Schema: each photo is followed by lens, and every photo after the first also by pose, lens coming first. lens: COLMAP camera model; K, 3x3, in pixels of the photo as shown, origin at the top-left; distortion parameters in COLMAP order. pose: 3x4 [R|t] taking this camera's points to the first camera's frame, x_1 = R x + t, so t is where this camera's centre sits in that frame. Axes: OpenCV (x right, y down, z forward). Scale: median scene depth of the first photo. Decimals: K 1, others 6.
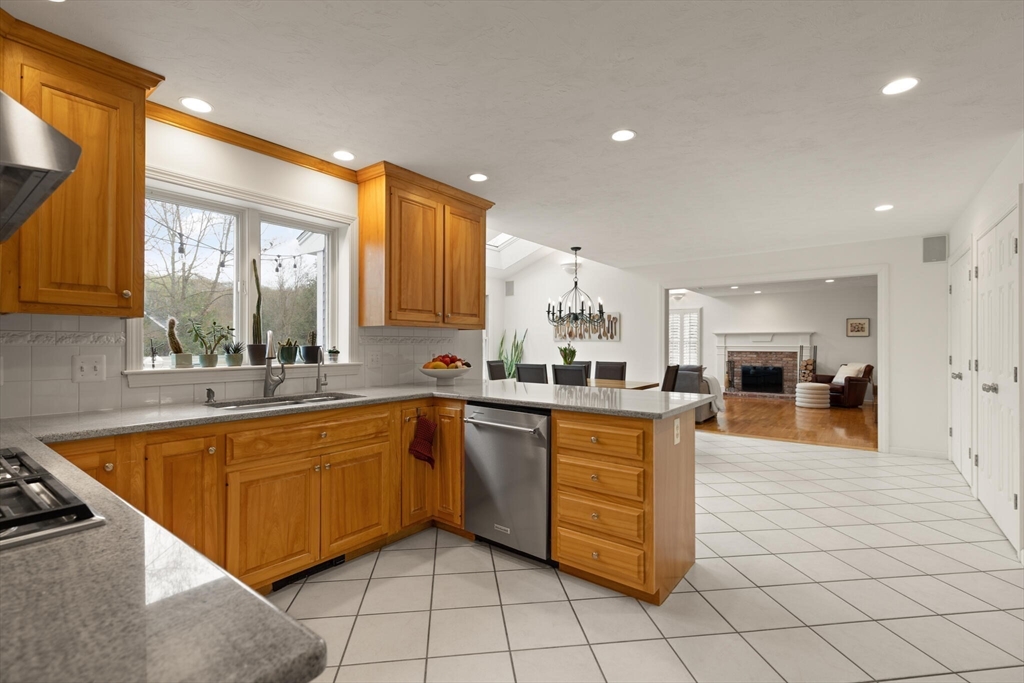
lens RADIAL K [[466.6, 0, 509.2], [0, 466.6, 343.9], [0, 0, 1]] dist [0.003168, -0.000378]
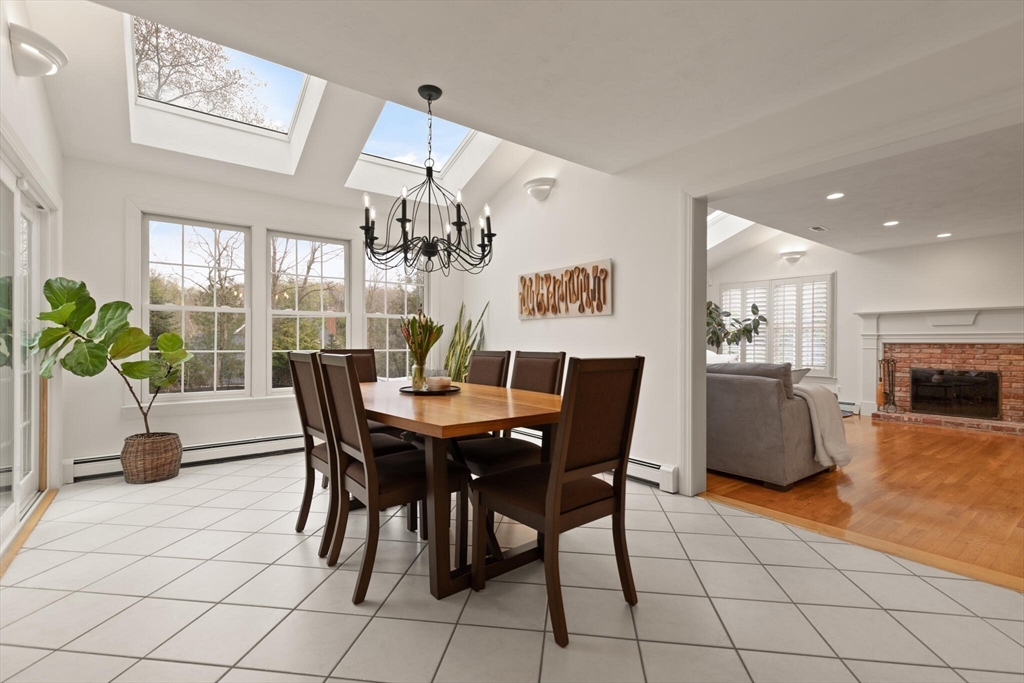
lens RADIAL K [[466.6, 0, 509.2], [0, 466.6, 343.9], [0, 0, 1]] dist [0.003168, -0.000378]
pose [[0.963512, 0.003258, -0.267645, 0.178844], [-0.002608, 0.999993, 0.002783, 0.016974], [0.267652, -0.001983, 0.963514, 0.318100]]
